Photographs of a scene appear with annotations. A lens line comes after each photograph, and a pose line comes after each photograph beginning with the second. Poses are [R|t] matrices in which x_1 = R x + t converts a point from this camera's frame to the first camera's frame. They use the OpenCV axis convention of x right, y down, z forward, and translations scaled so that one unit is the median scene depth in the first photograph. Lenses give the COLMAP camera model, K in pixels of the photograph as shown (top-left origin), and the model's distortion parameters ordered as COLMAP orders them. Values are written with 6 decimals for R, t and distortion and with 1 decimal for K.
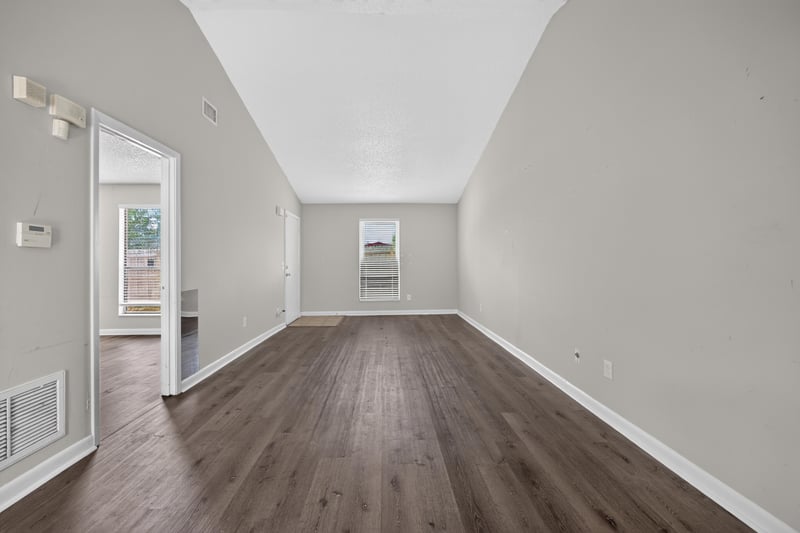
lens RADIAL K [[333.0, 0, 399.5], [0, 333.0, 263.2], [0, 0, 1]] dist [-0.024393, 0.007515]
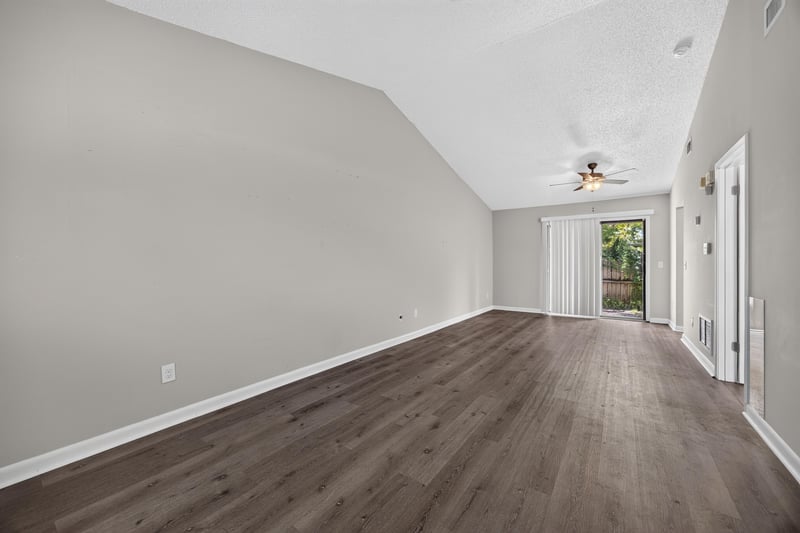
lens RADIAL K [[309.5, 0, 407.4], [0, 309.5, 268.5], [0, 0, 1]] dist [-0.018876, 0.004854]
pose [[-0.803505, -0.002269, 0.595294, -0.450264], [0.010841, 0.999771, 0.018443, -0.011072], [-0.595199, 0.021273, -0.803297, 2.219023]]
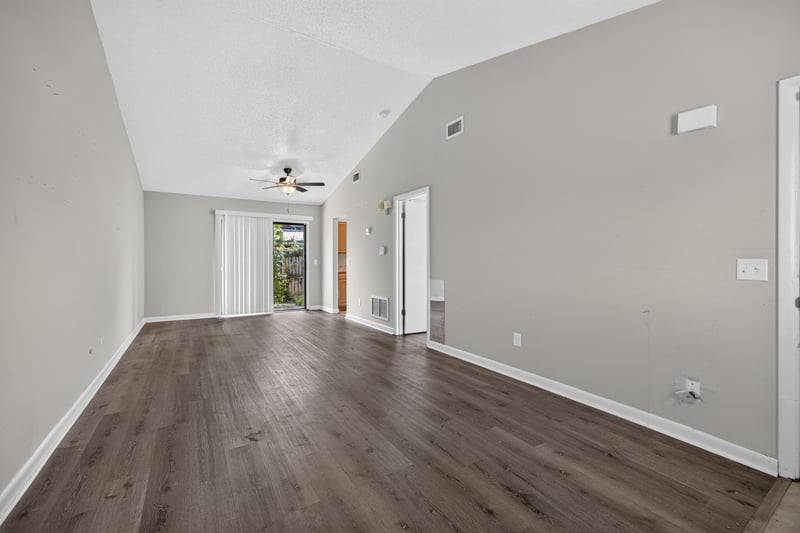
lens RADIAL K [[333.0, 0, 404.2], [0, 333.0, 264.1], [0, 0, 1]] dist [-0.024393, 0.007515]
pose [[-0.859665, 0.013695, -0.510675, 0.206323], [0.004356, 0.999801, 0.019480, -0.013296], [0.510840, 0.014522, -0.859553, 2.304290]]
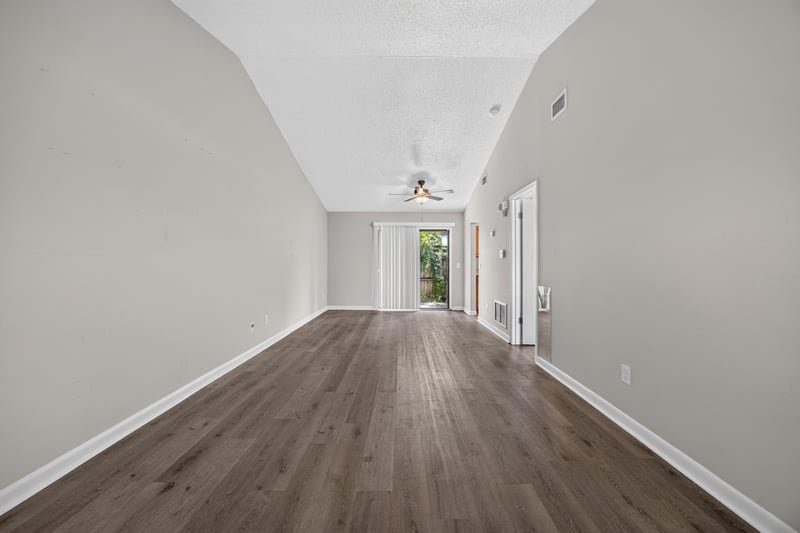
lens RADIAL K [[309.5, 0, 405.9], [0, 309.5, 264.0], [0, 0, 1]] dist [-0.018876, 0.004854]
pose [[-0.999778, 0.002743, 0.020915, -0.180093], [0.002867, 0.999978, 0.005913, -0.009453], [-0.020898, 0.005971, -0.999764, 2.298300]]
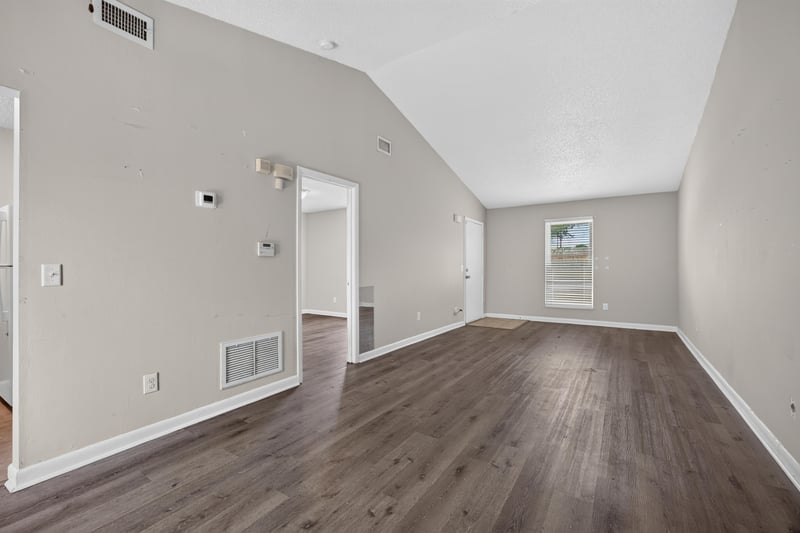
lens RADIAL K [[333.0, 0, 401.7], [0, 333.0, 268.6], [0, 0, 1]] dist [-0.024393, 0.007515]
pose [[0.808293, 0.009165, -0.588709, 0.278366], [-0.004979, 0.999949, 0.008732, -0.001930], [0.588759, -0.004127, 0.808298, 0.010782]]
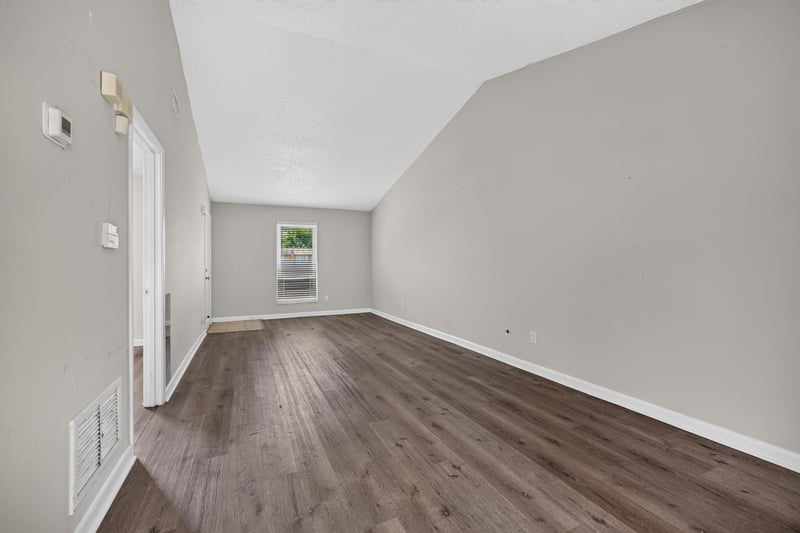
lens RADIAL K [[333.0, 0, 398.2], [0, 333.0, 271.4], [0, 0, 1]] dist [-0.024393, 0.007515]
pose [[0.927623, -0.005663, 0.373474, -0.404565], [-0.000633, 0.999860, 0.016734, 0.000000], [-0.373516, -0.015759, 0.927490, -0.126423]]
